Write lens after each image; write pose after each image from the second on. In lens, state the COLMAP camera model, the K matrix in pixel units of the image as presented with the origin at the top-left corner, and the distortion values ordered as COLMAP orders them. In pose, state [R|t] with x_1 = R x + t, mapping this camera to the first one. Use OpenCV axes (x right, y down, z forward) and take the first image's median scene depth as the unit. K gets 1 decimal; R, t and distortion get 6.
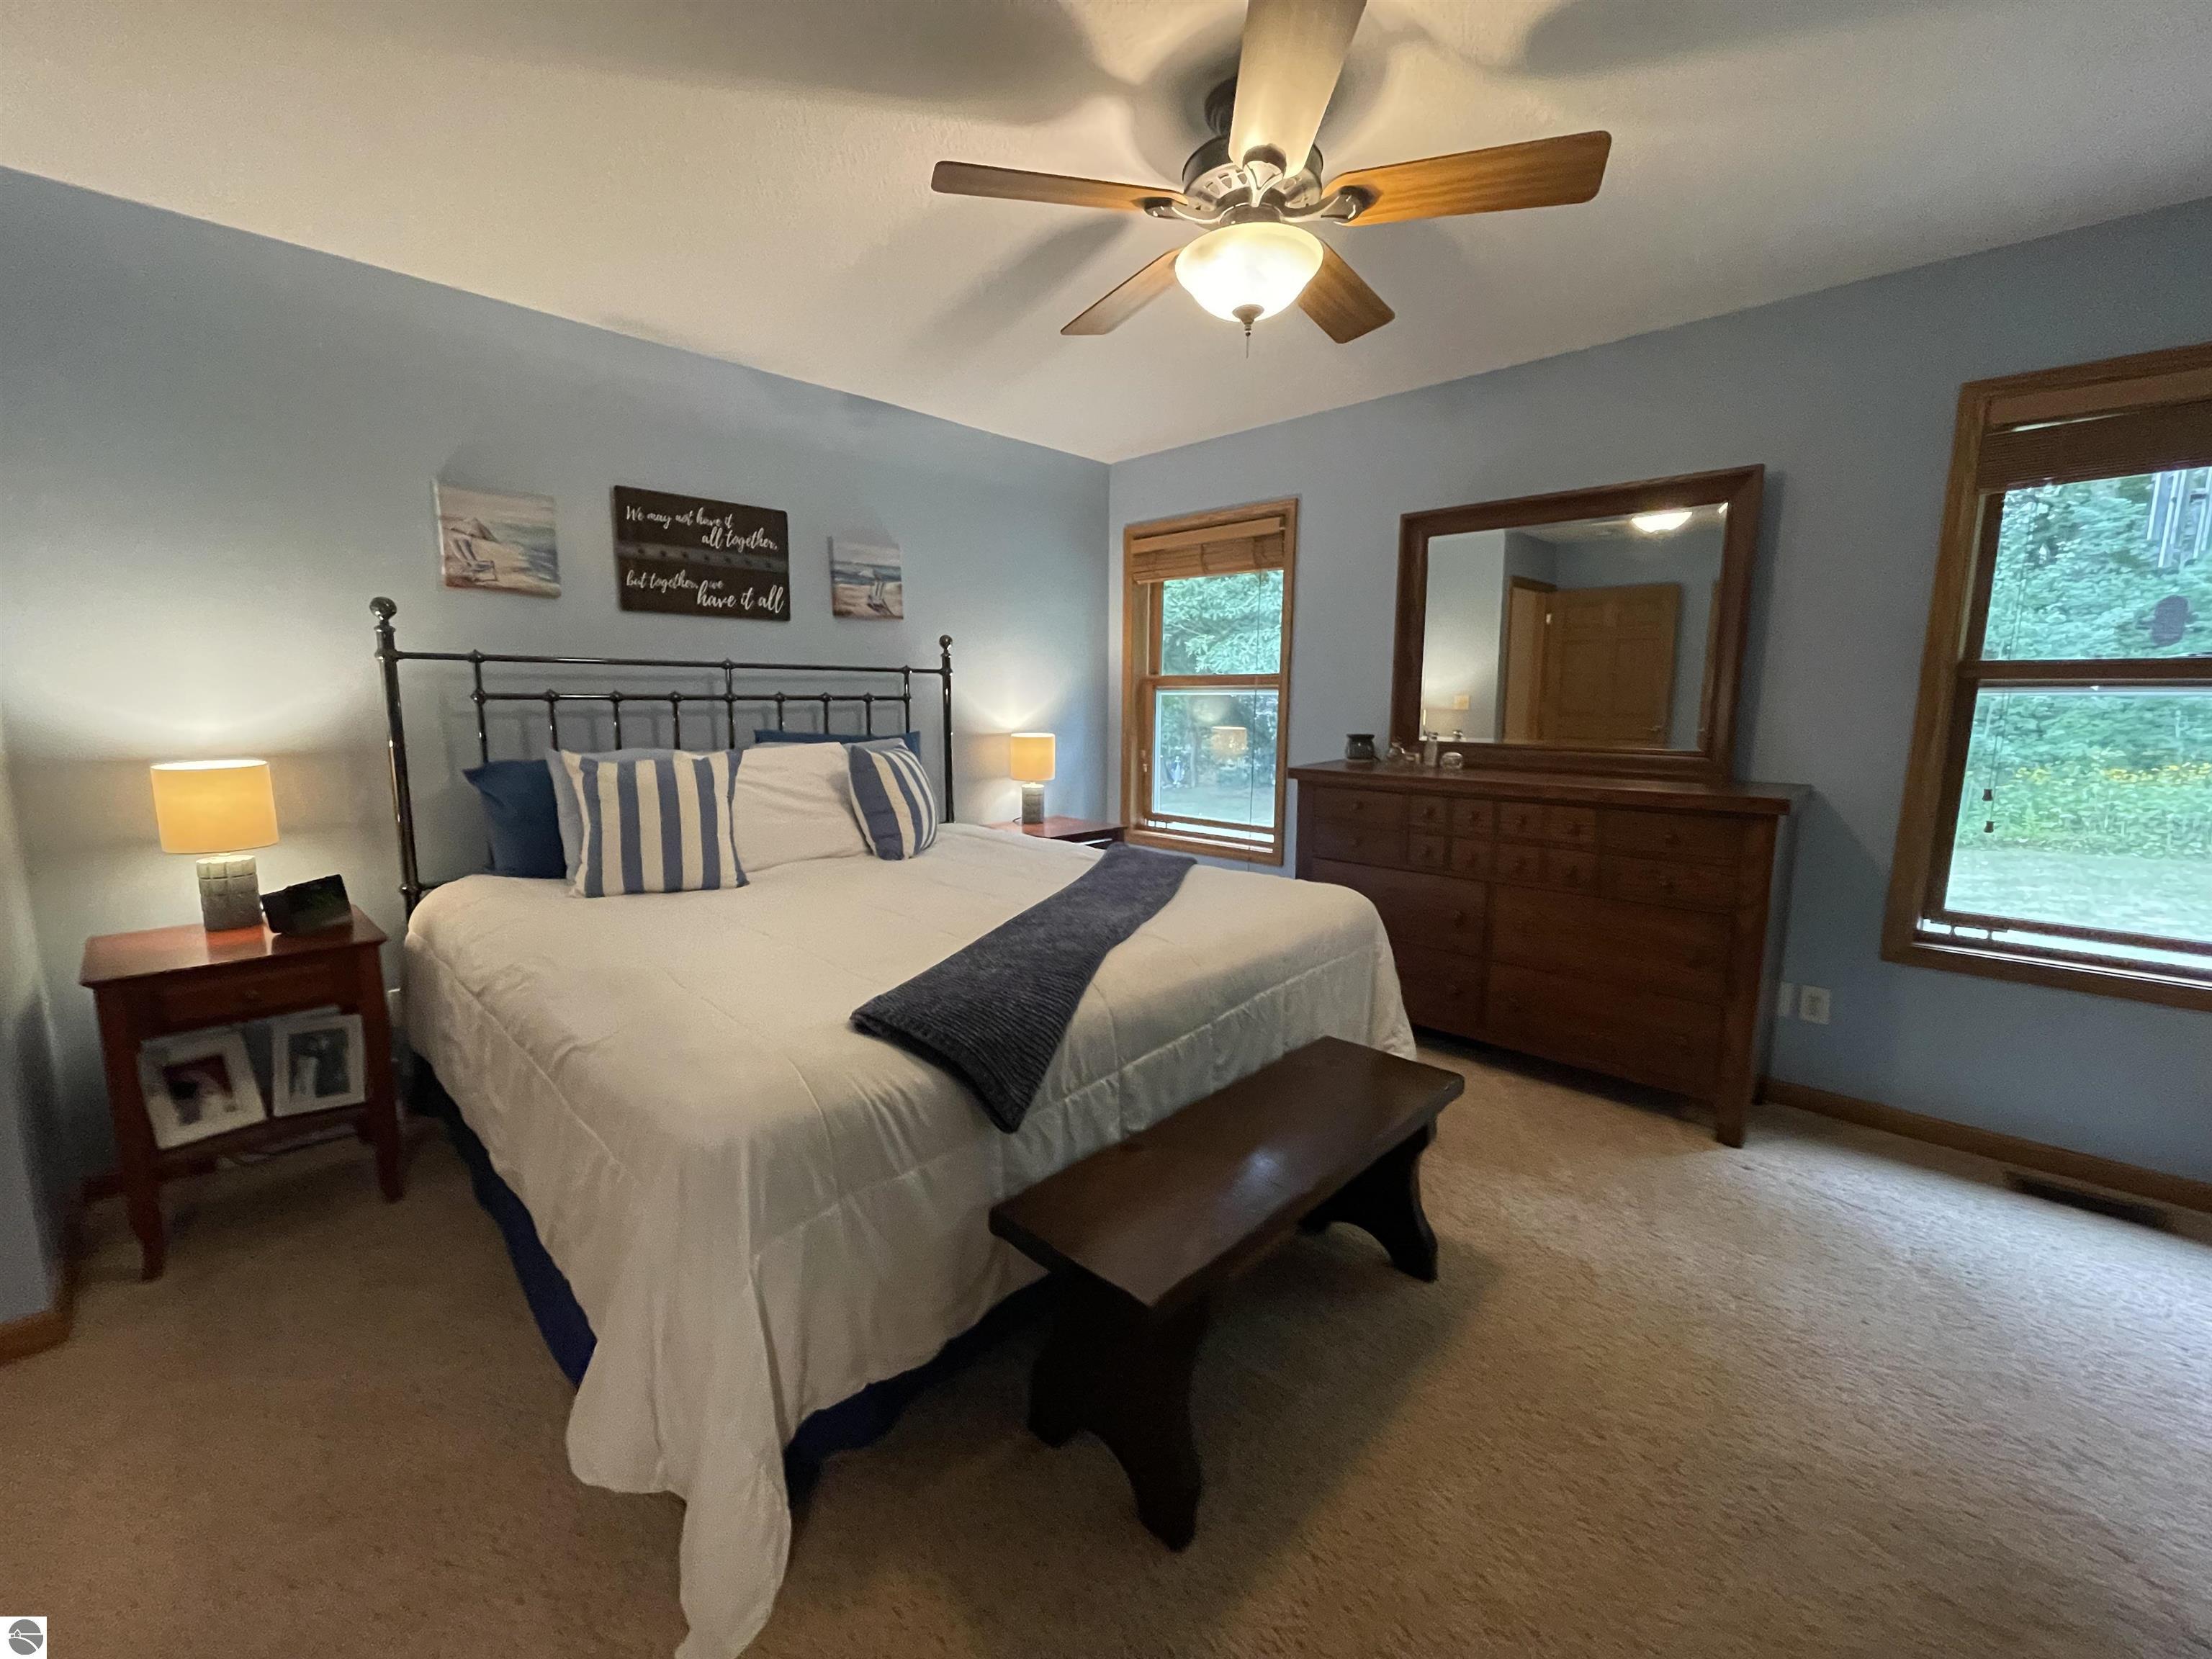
lens RADIAL K [[899.2, 0, 1106.0], [0, 899.2, 829.5], [0, 0, 1]] dist [-0.003324, -0.000202]
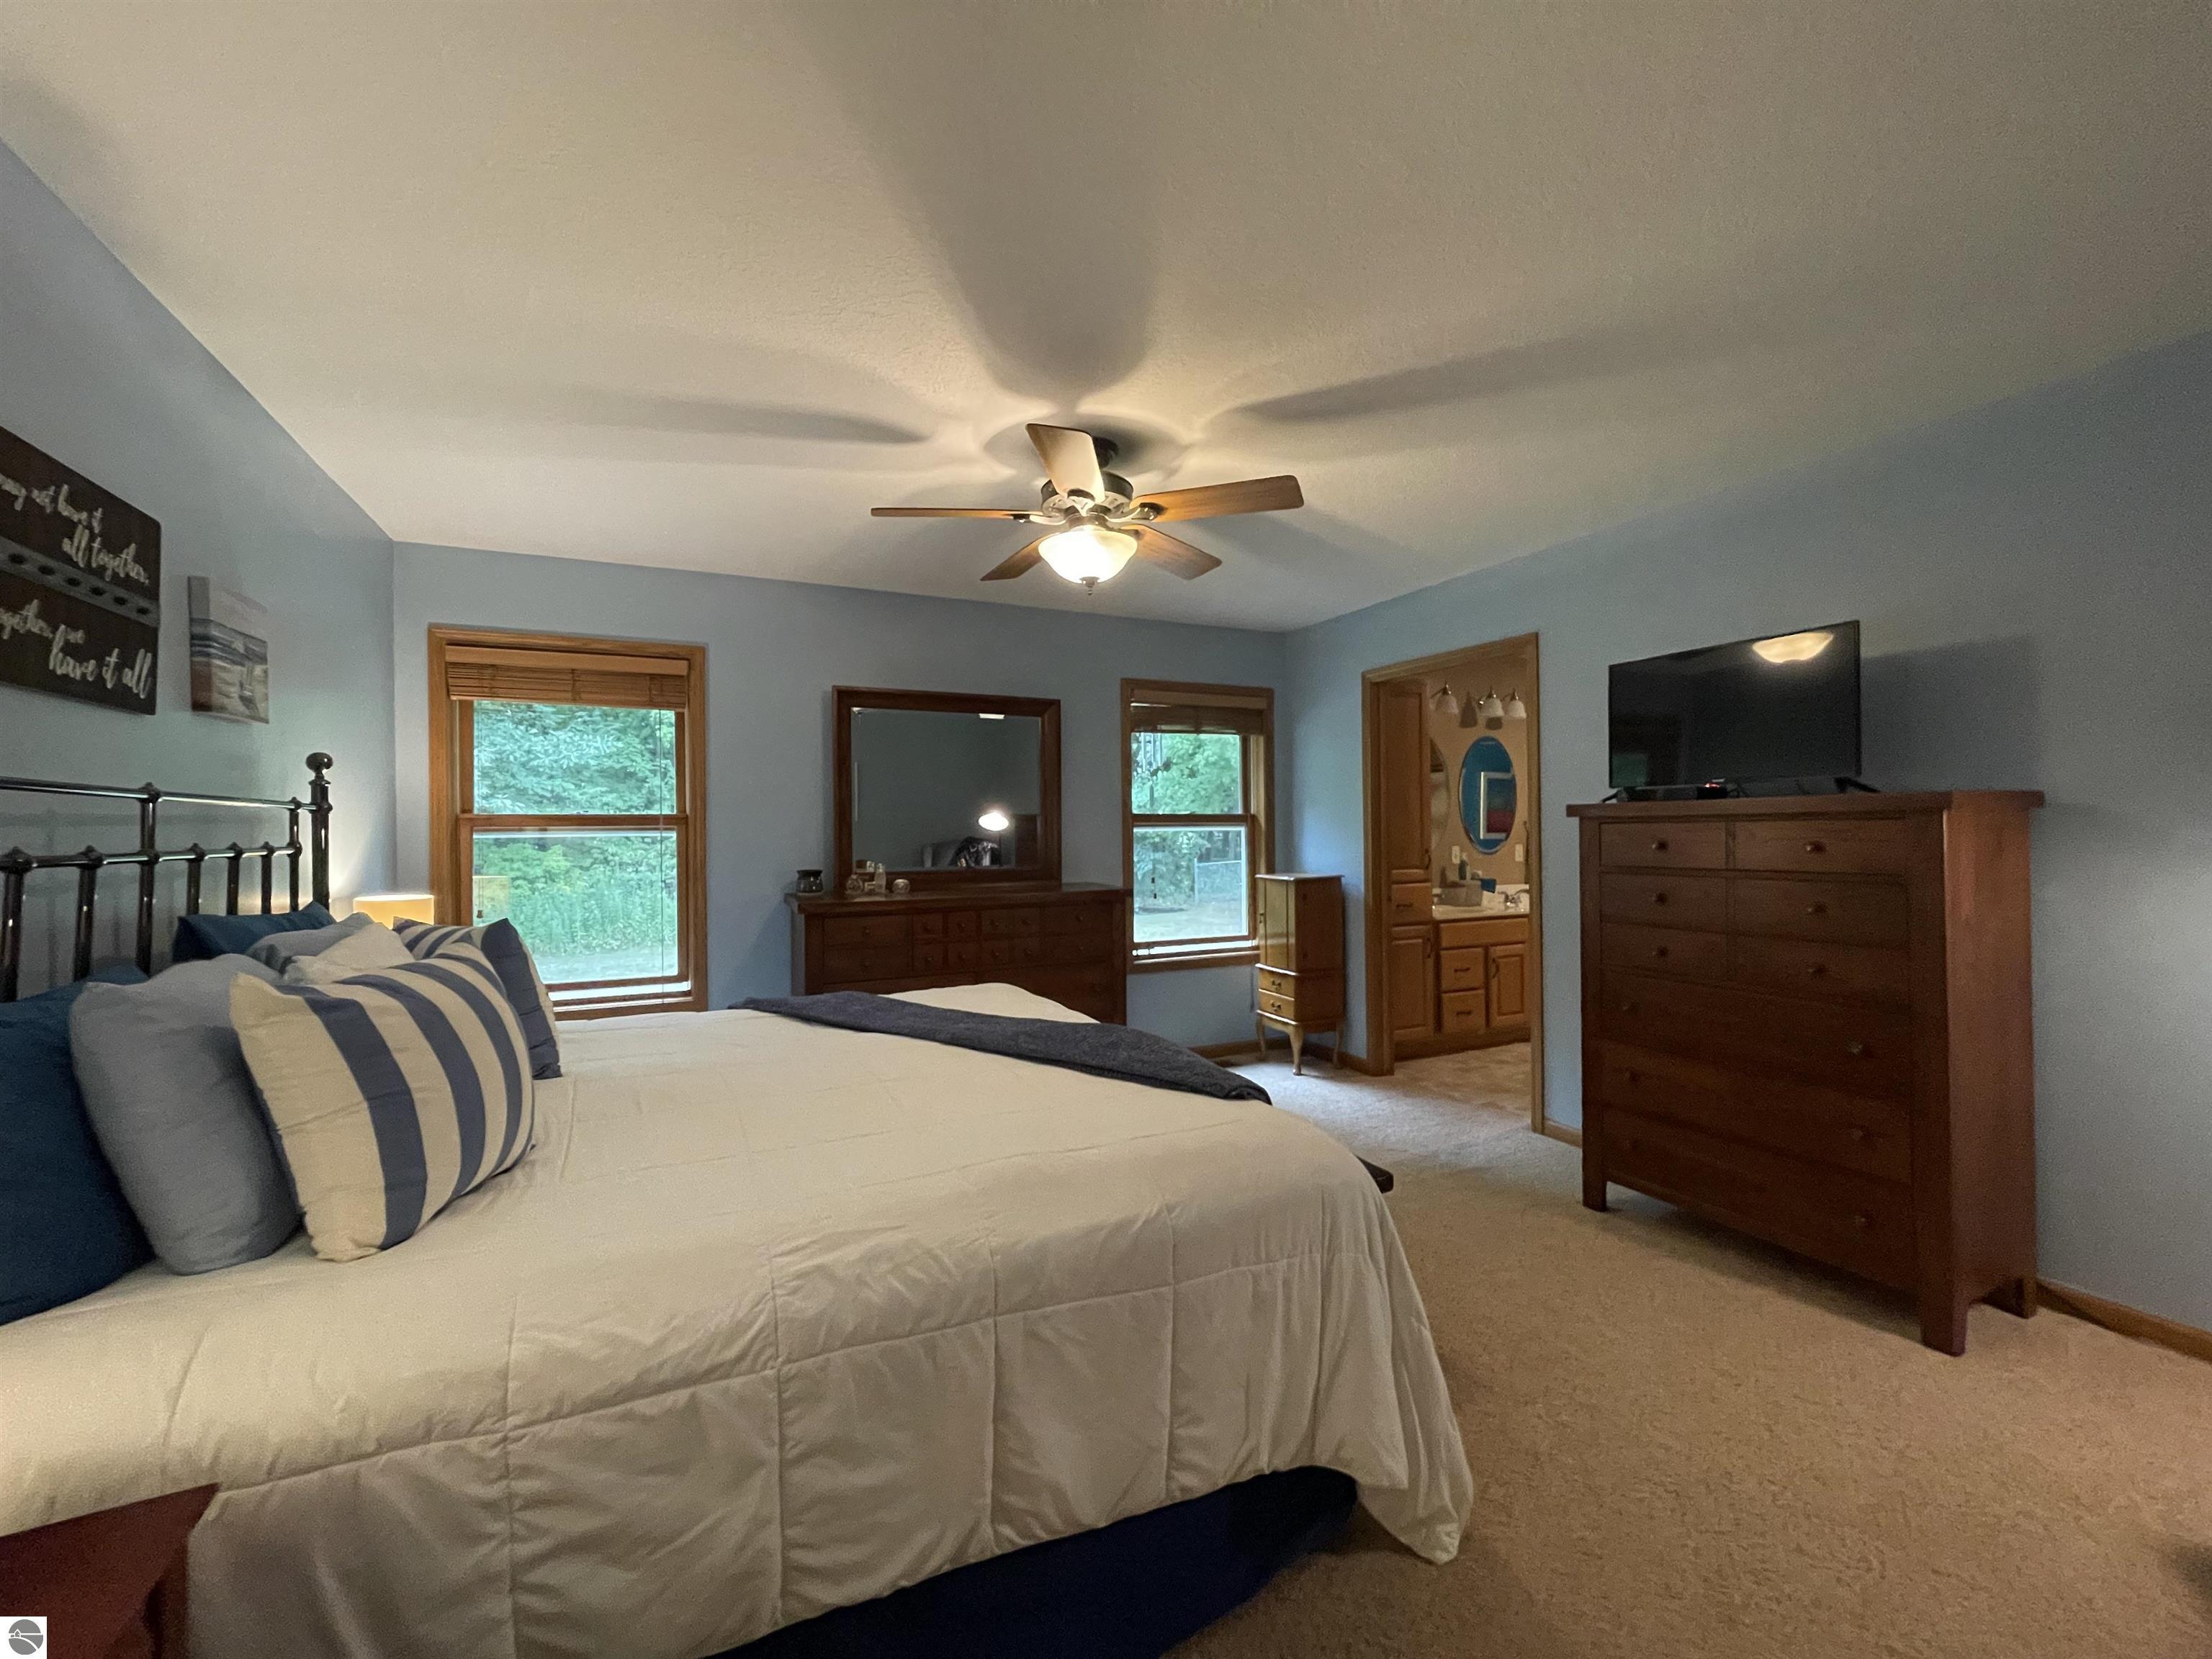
lens RADIAL K [[892.2, 0, 1093.2], [0, 892.2, 829.5], [0, 0, 1]] dist [-0.000488, 0.000337]
pose [[0.342782, -0.008042, 0.939380, -0.697654], [0.144594, 0.988499, -0.044300, -0.060652], [-0.928220, 0.151014, 0.340003, 0.316323]]
